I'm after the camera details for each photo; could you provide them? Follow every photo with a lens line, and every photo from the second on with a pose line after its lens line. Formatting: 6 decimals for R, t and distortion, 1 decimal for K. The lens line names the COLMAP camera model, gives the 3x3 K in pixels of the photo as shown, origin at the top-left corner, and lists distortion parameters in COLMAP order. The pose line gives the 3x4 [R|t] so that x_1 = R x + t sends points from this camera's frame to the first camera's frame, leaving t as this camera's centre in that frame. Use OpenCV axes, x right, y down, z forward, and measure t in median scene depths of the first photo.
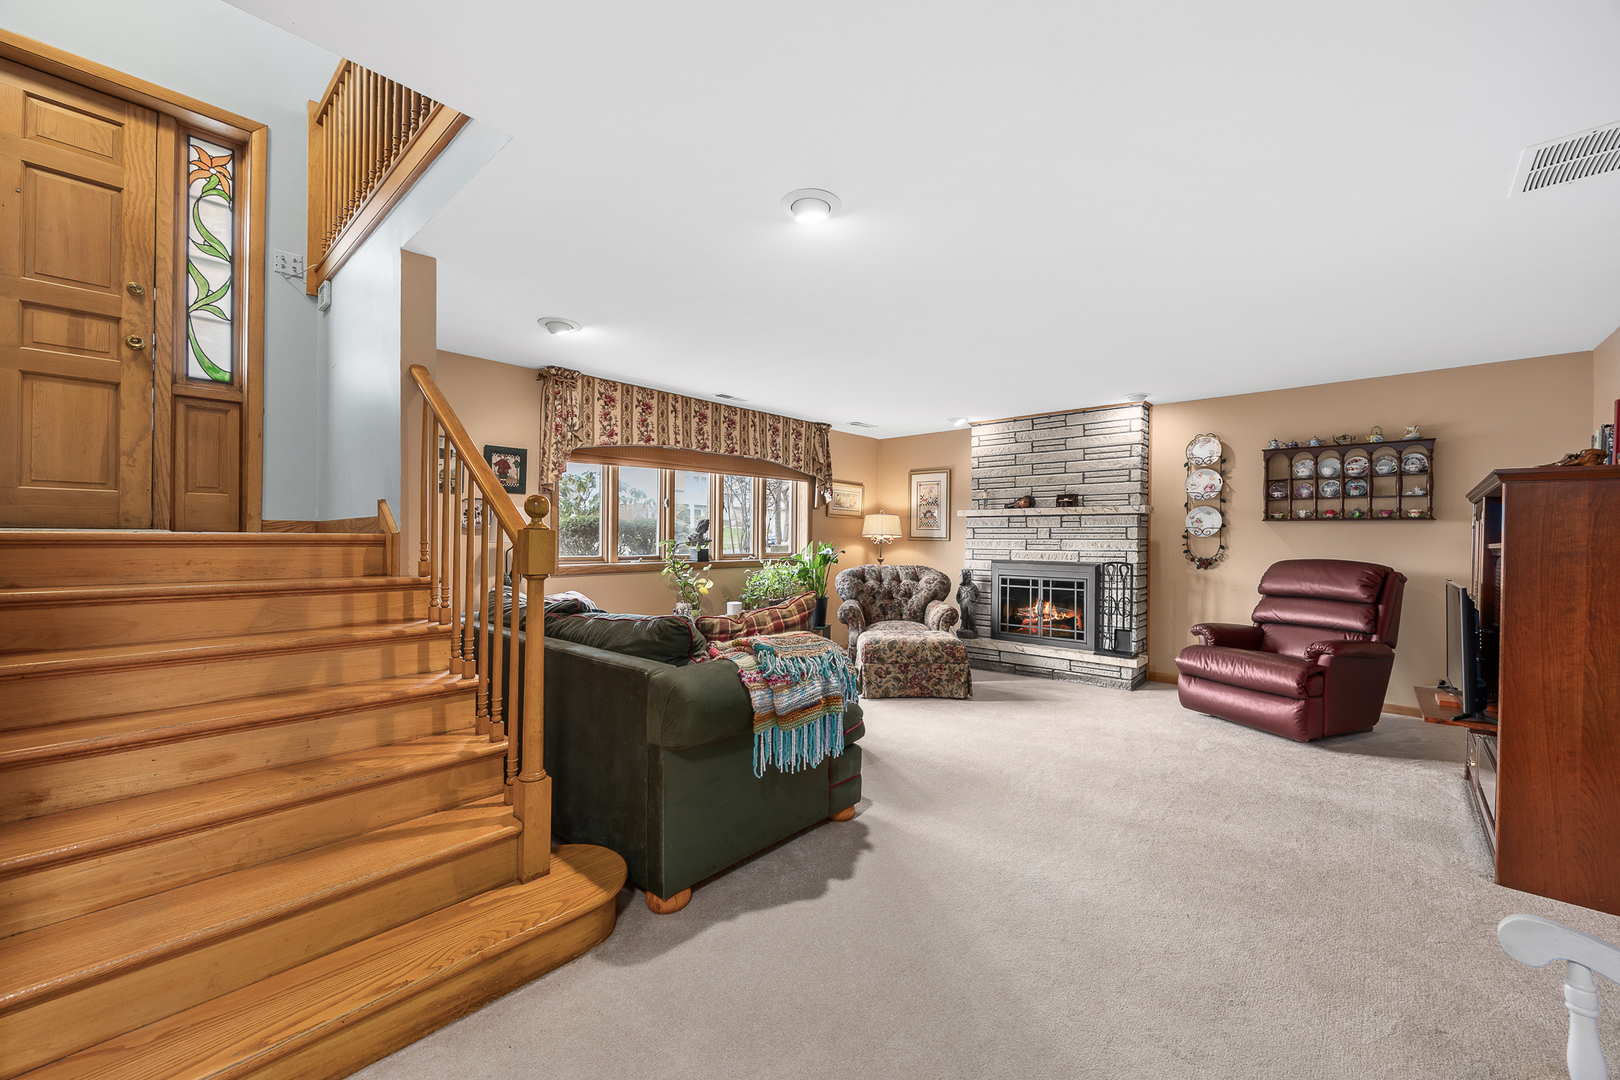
lens RADIAL K [[627.0, 0, 829.6], [0, 627.0, 533.8], [0, 0, 1]] dist [0.000384, -0.000999]
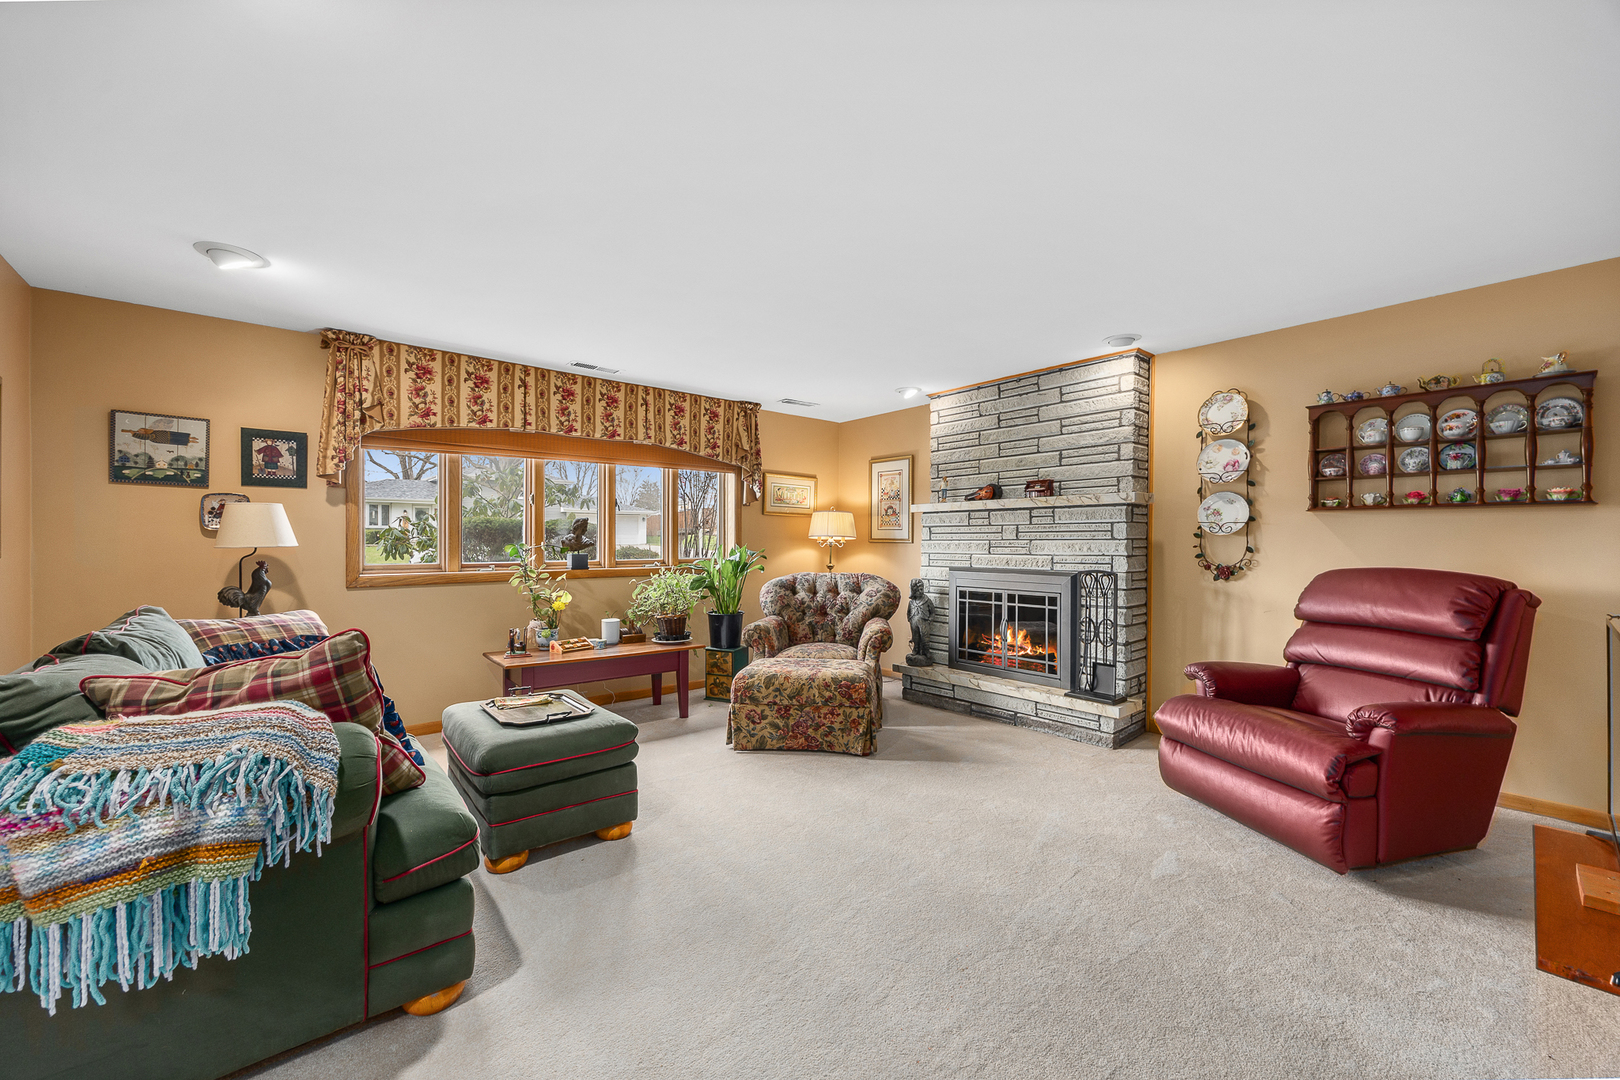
lens RADIAL K [[627.0, 0, 819.6], [0, 627.0, 543.0], [0, 0, 1]] dist [0.000384, -0.000999]
pose [[0.991130, -0.005564, -0.132779, 0.285875], [0.006604, 0.999951, 0.007397, 0.006367], [0.132731, -0.008208, 0.991118, 0.283011]]
